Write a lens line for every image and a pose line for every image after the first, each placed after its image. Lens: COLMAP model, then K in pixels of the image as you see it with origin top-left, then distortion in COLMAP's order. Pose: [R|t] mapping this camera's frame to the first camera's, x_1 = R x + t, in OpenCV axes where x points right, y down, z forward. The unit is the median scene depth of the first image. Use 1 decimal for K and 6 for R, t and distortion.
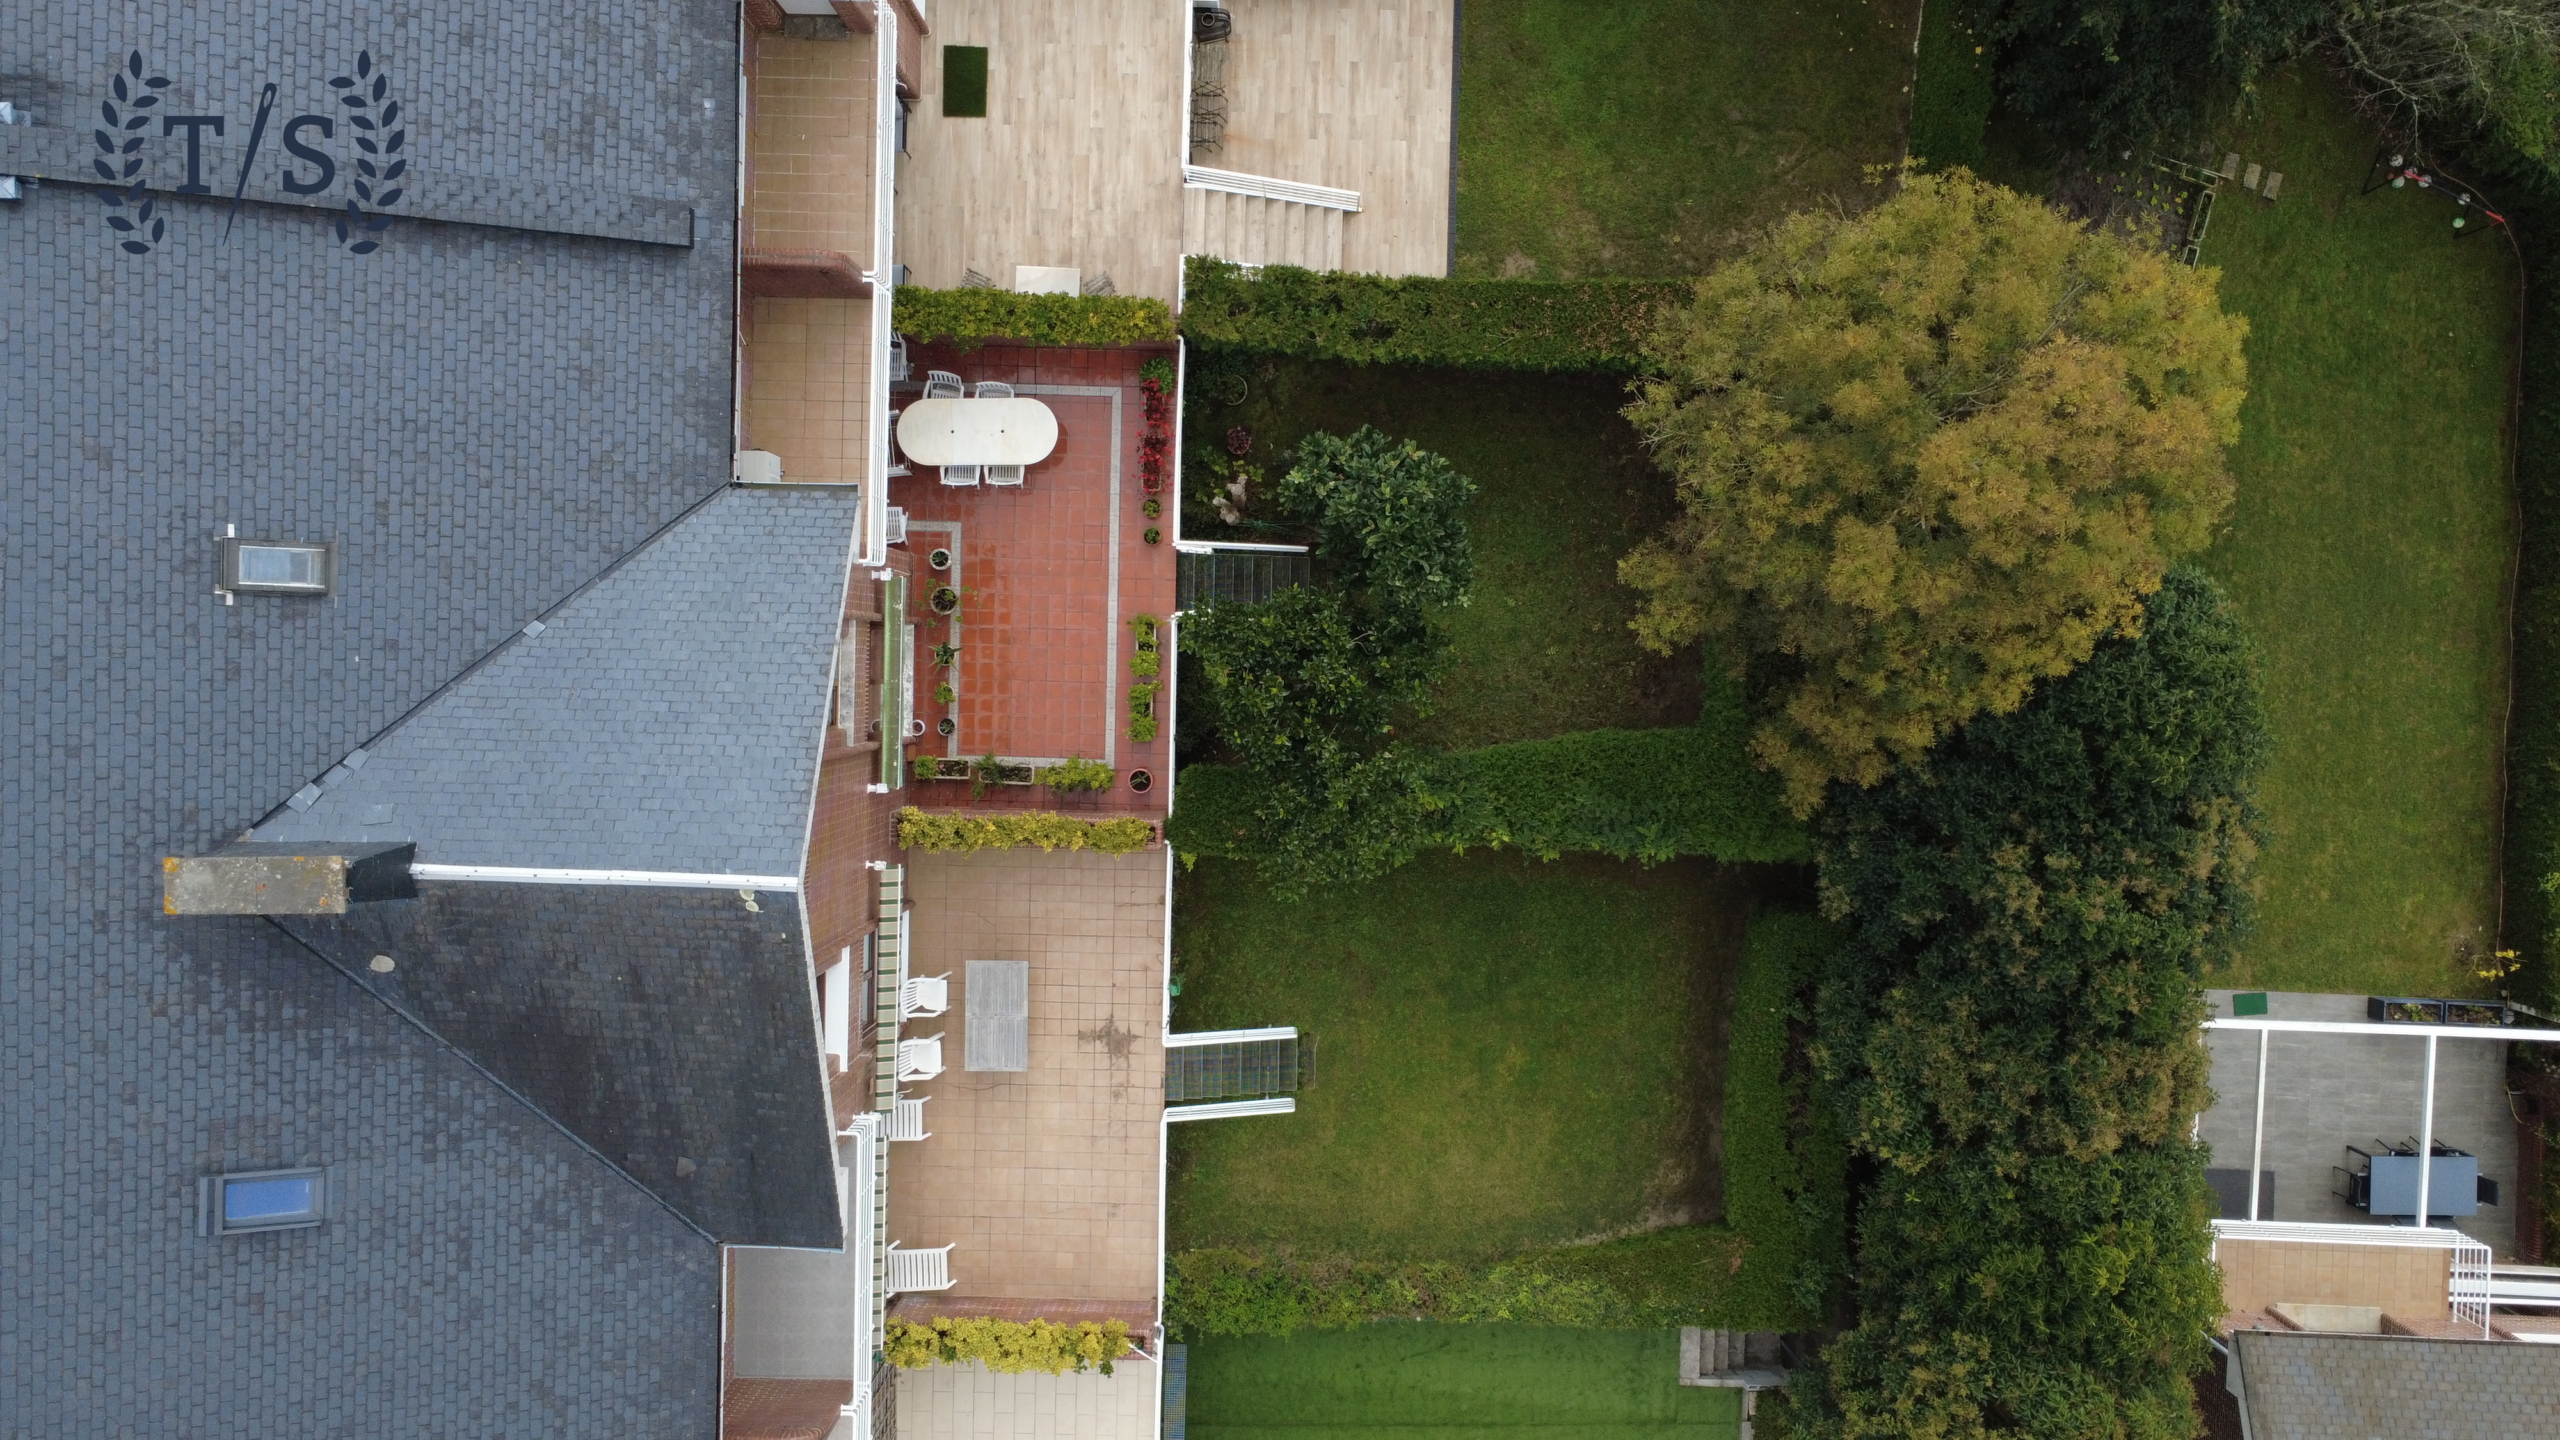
lens RADIAL K [[1919.4, 0, 1275.2], [0, 1919.4, 717.3], [0, 0, 1]] dist [0.004118, -0.003876]
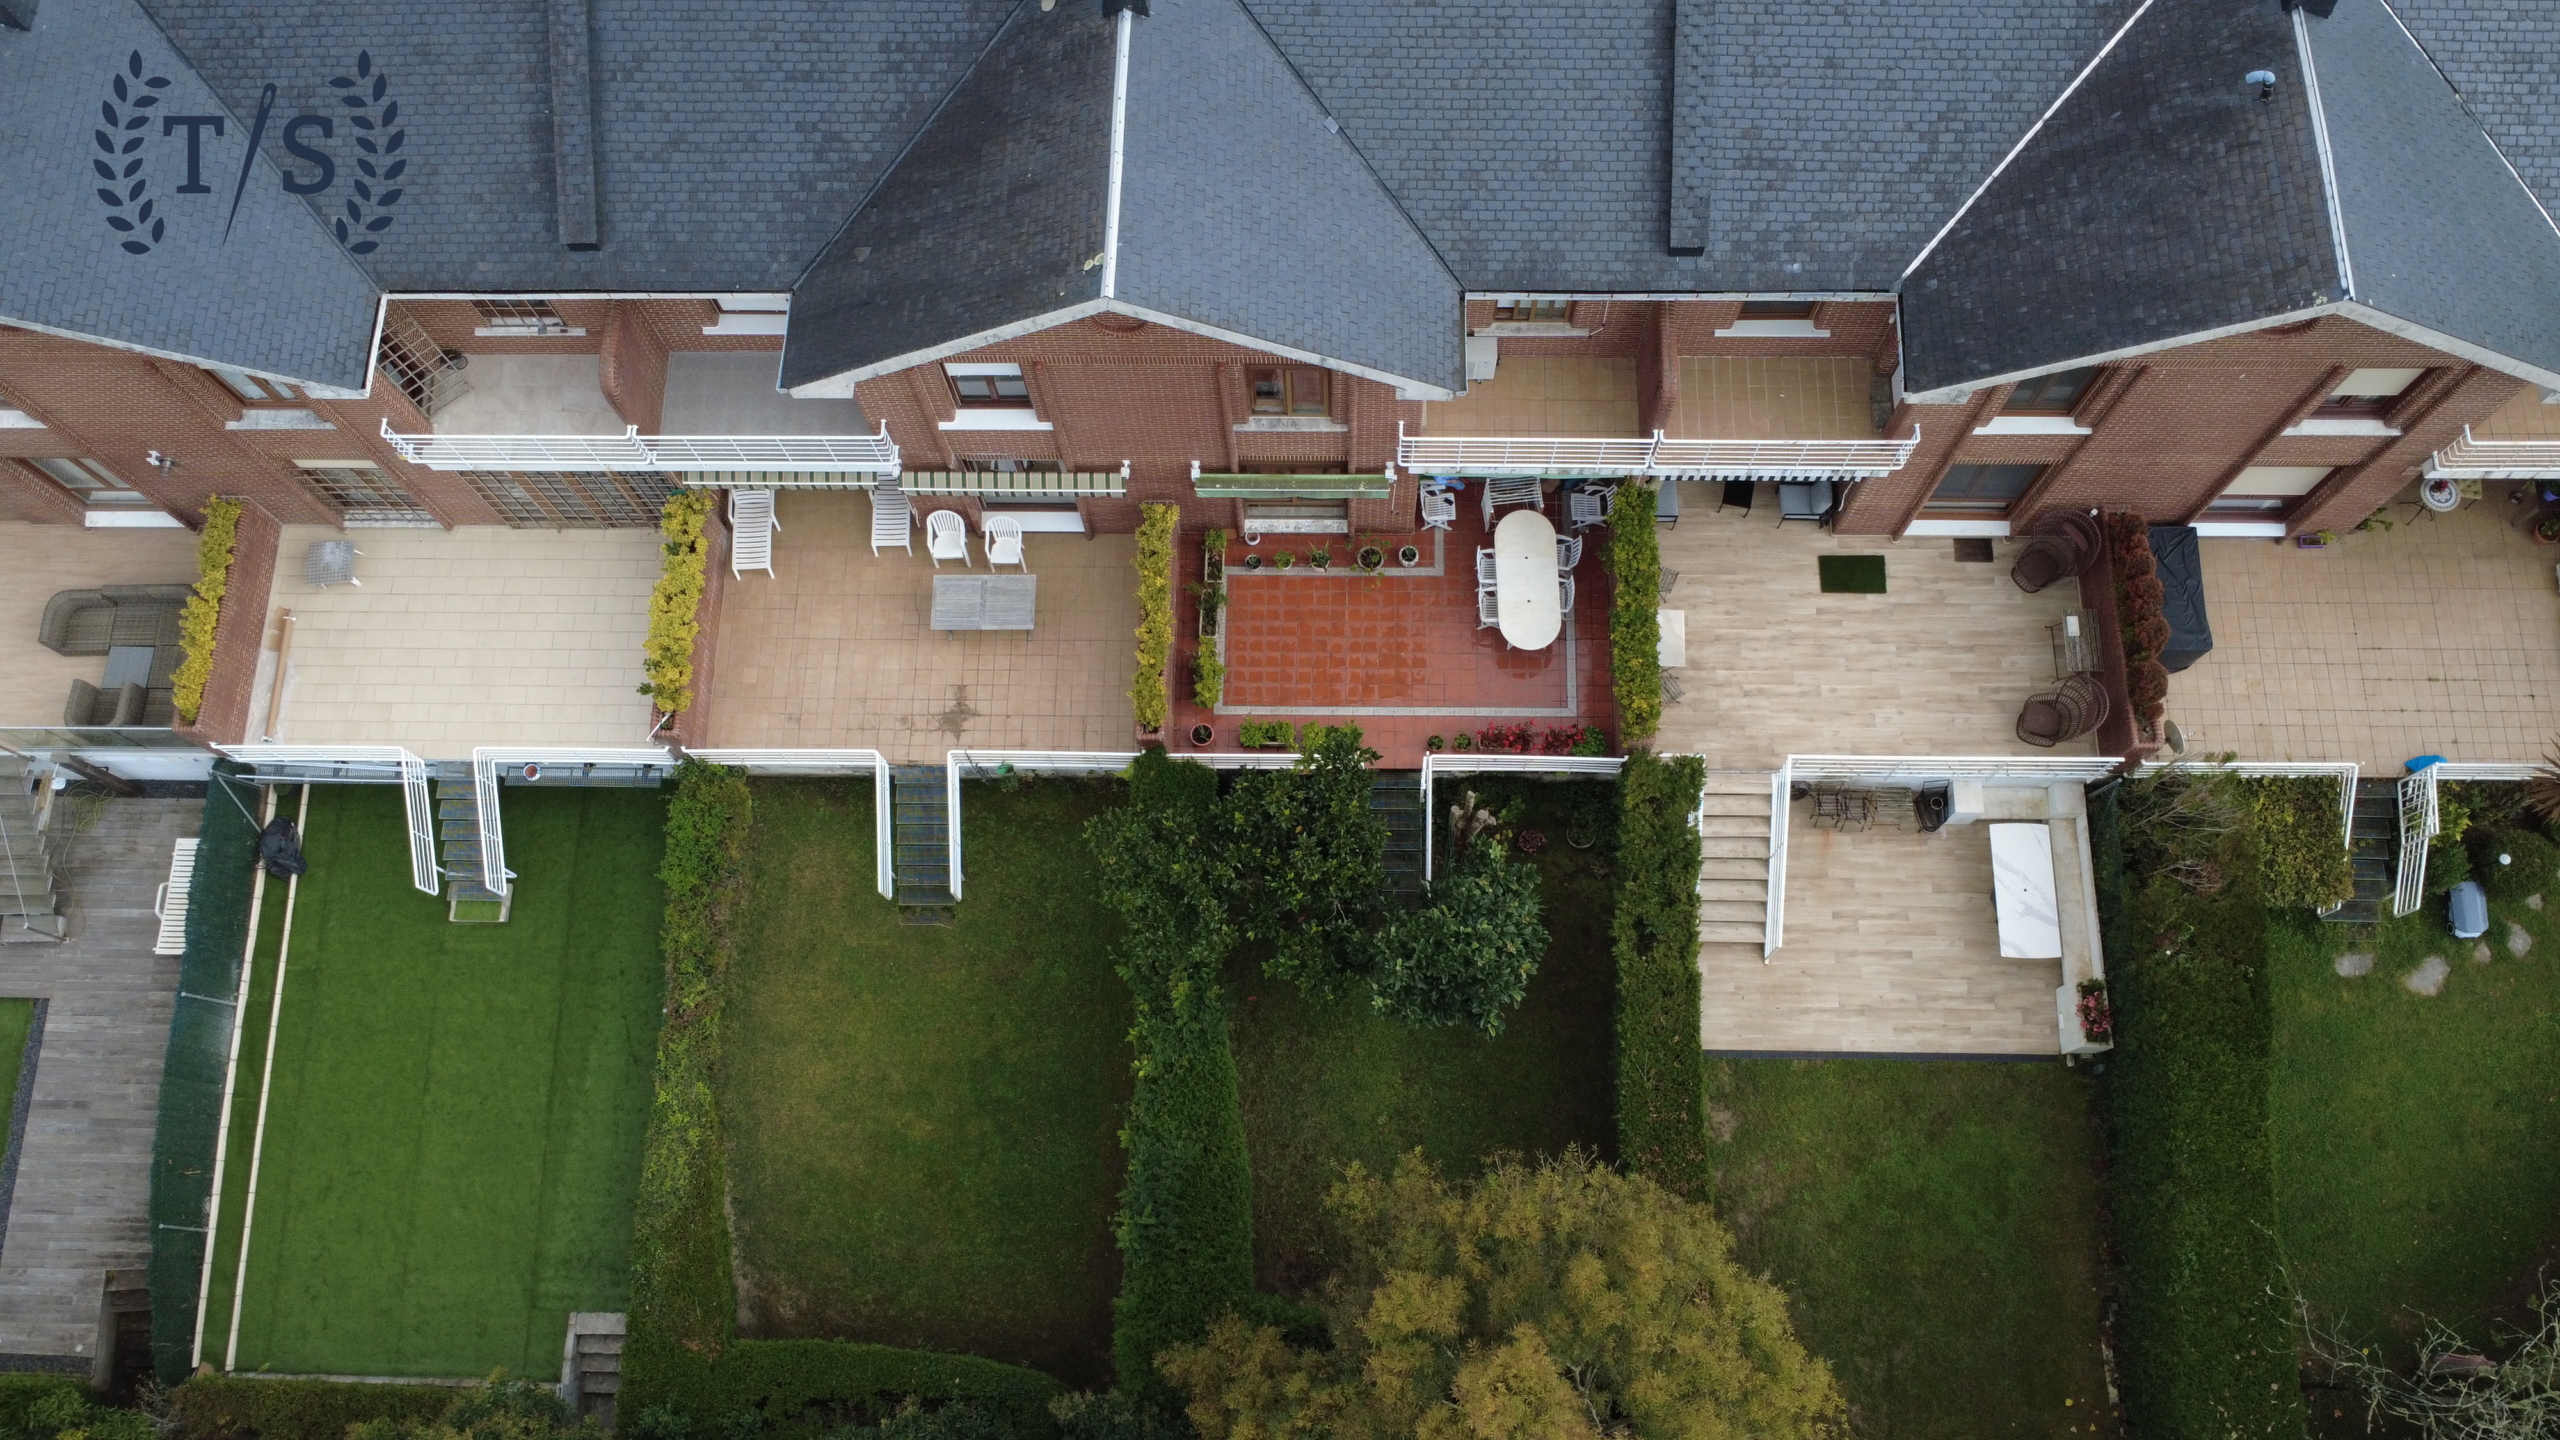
lens RADIAL K [[1919.4, 0, 1281.5], [0, 1919.4, 716.0], [0, 0, 1]] dist [0.004118, -0.003876]
pose [[0.005905, 0.954319, -0.298731, 0.244399], [-0.999981, 0.006084, -0.000330, -0.010458], [0.001503, 0.298727, 0.954337, -0.004211]]
